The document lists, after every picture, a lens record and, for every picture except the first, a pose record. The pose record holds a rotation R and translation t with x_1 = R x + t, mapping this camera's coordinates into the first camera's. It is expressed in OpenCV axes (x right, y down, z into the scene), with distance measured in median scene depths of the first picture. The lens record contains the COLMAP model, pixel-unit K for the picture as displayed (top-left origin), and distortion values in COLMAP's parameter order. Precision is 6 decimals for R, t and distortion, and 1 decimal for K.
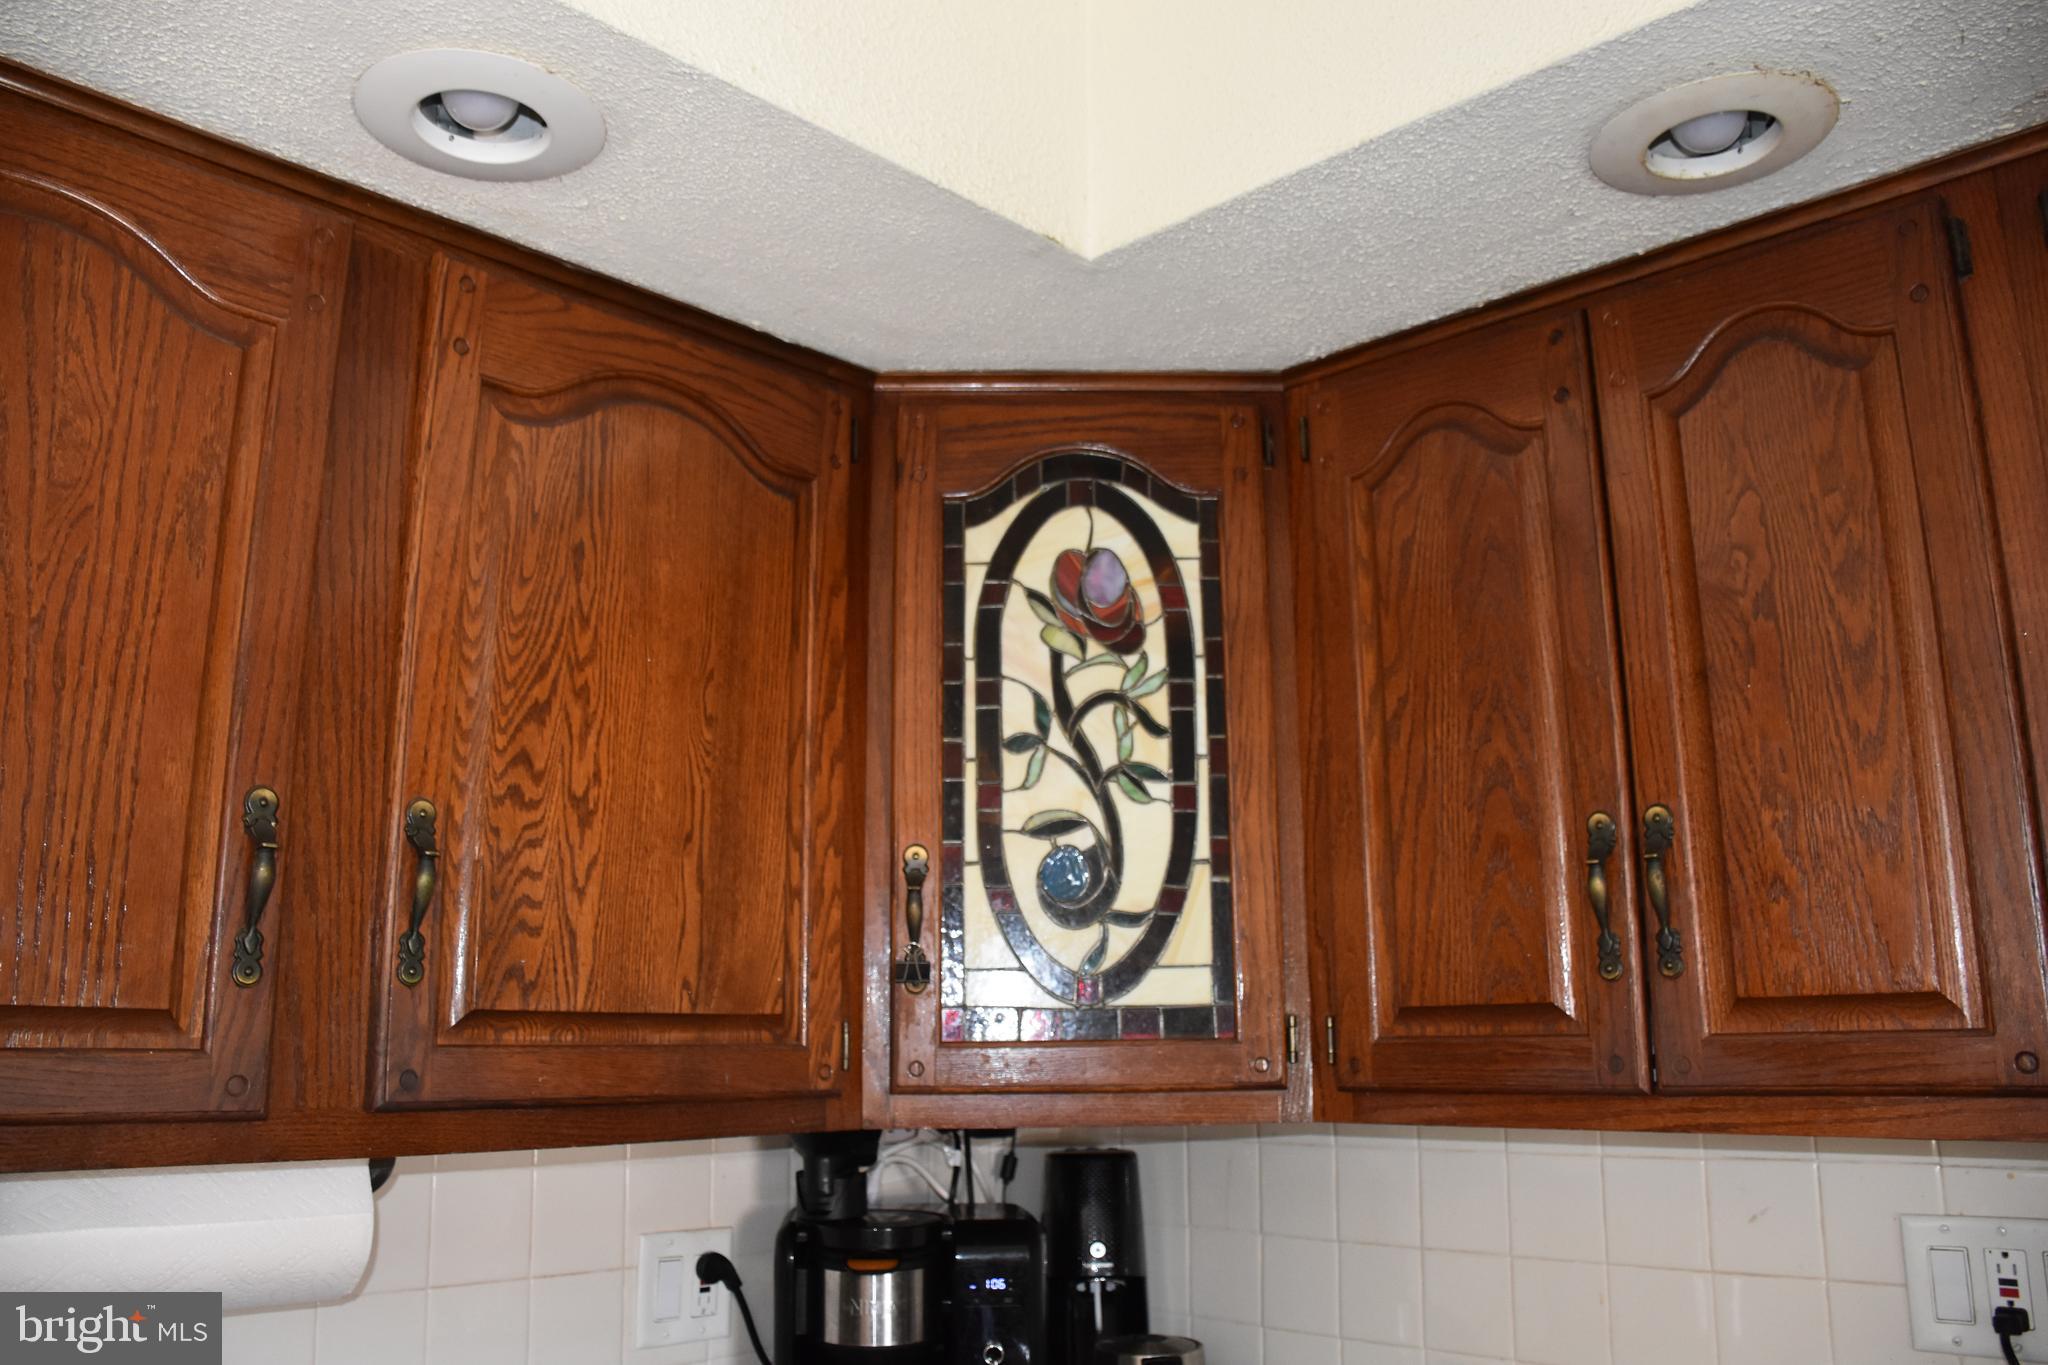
lens RADIAL K [[1574.8, 0, 999.7], [0, 1574.8, 666.8], [0, 0, 1]] dist [-0.146392, 0.094191]
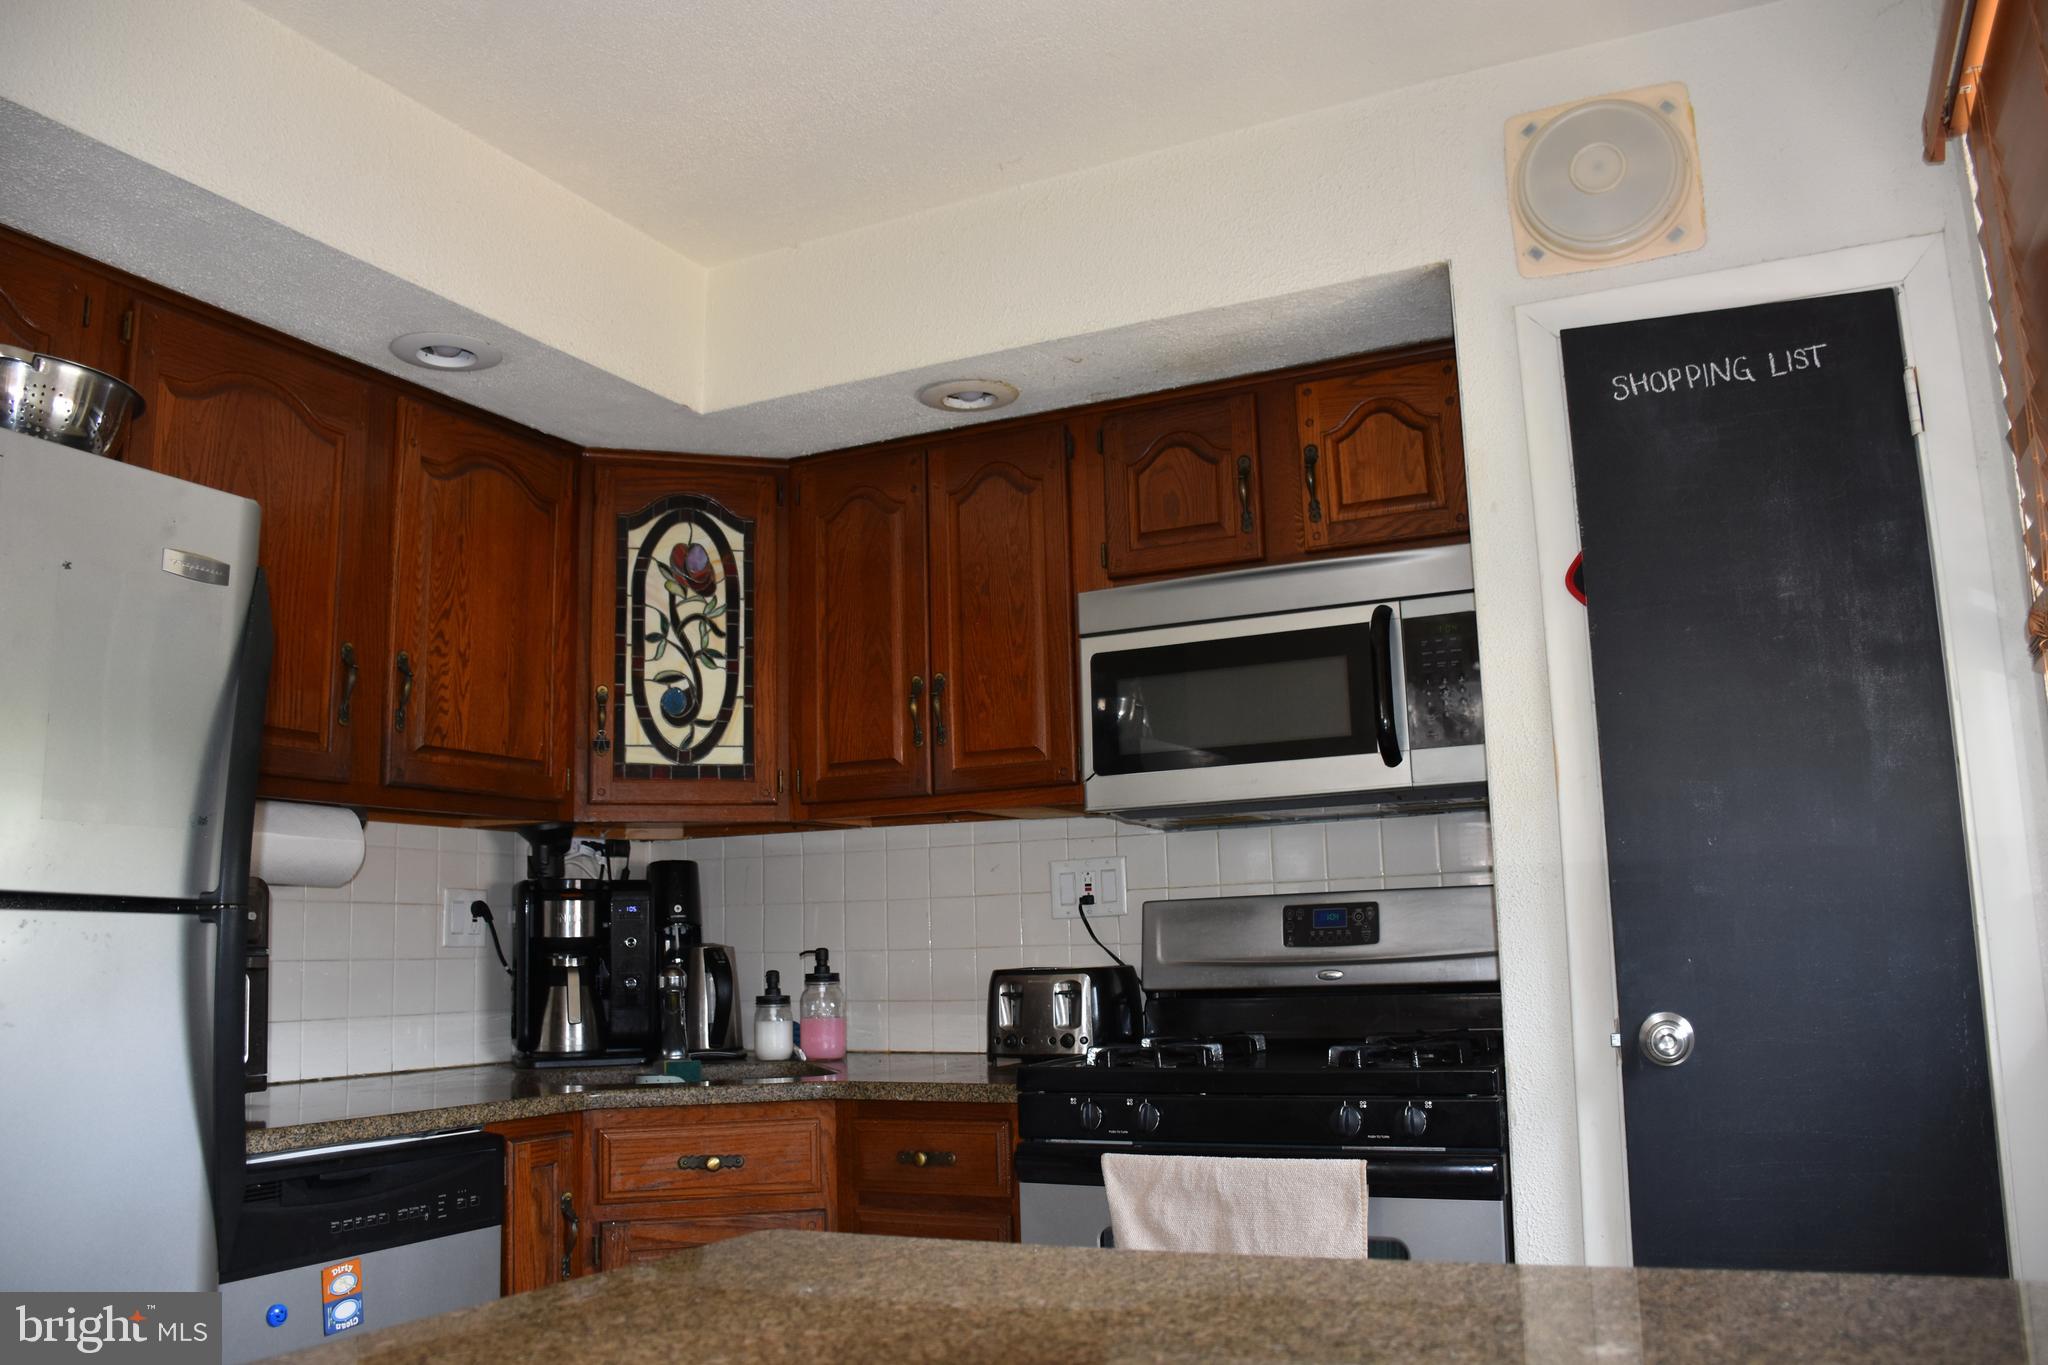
lens RADIAL K [[1574.8, 0, 999.7], [0, 1574.8, 666.8], [0, 0, 1]] dist [-0.146392, 0.094191]
pose [[0.951338, 0.031317, 0.306554, -0.184958], [-0.045578, 0.998181, 0.039471, -0.014913], [-0.304760, -0.051523, 0.951035, -1.099792]]
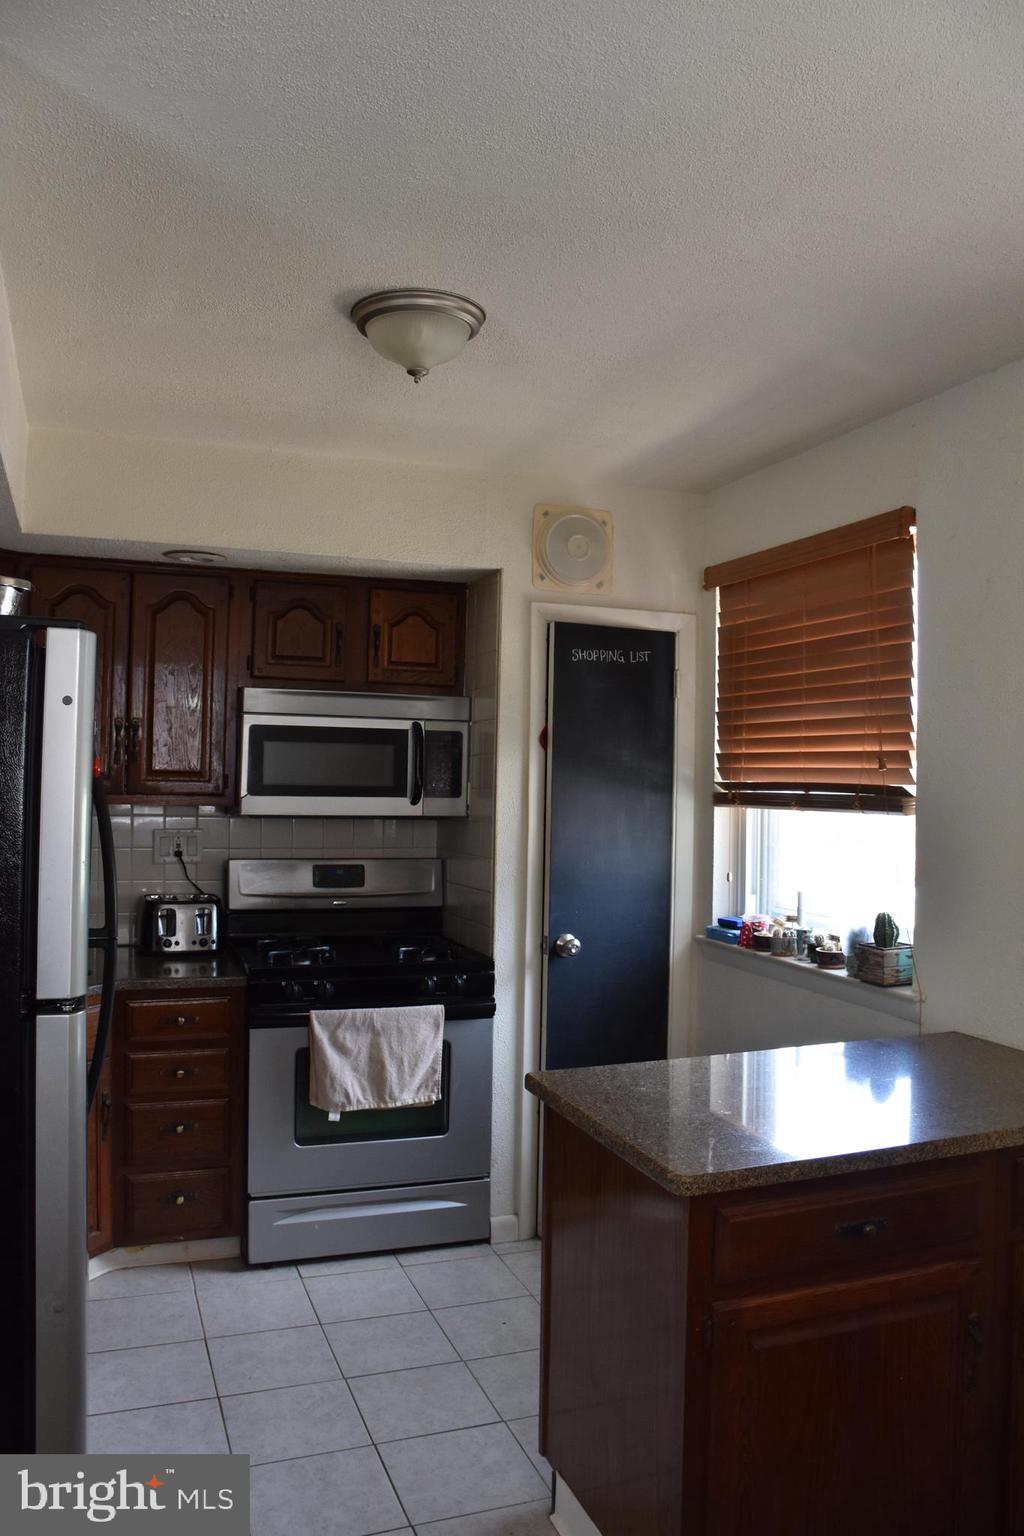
lens RADIAL K [[1174.3, 0, 513.5], [0, 1174.3, 746.3], [0, 0, 1]] dist [-0.115558, 0.006174]
pose [[0.431581, 0.034289, 0.901422, -1.440050], [-0.219451, 0.973248, 0.068047, -0.200609], [-0.874974, -0.227185, 0.427560, -0.858162]]
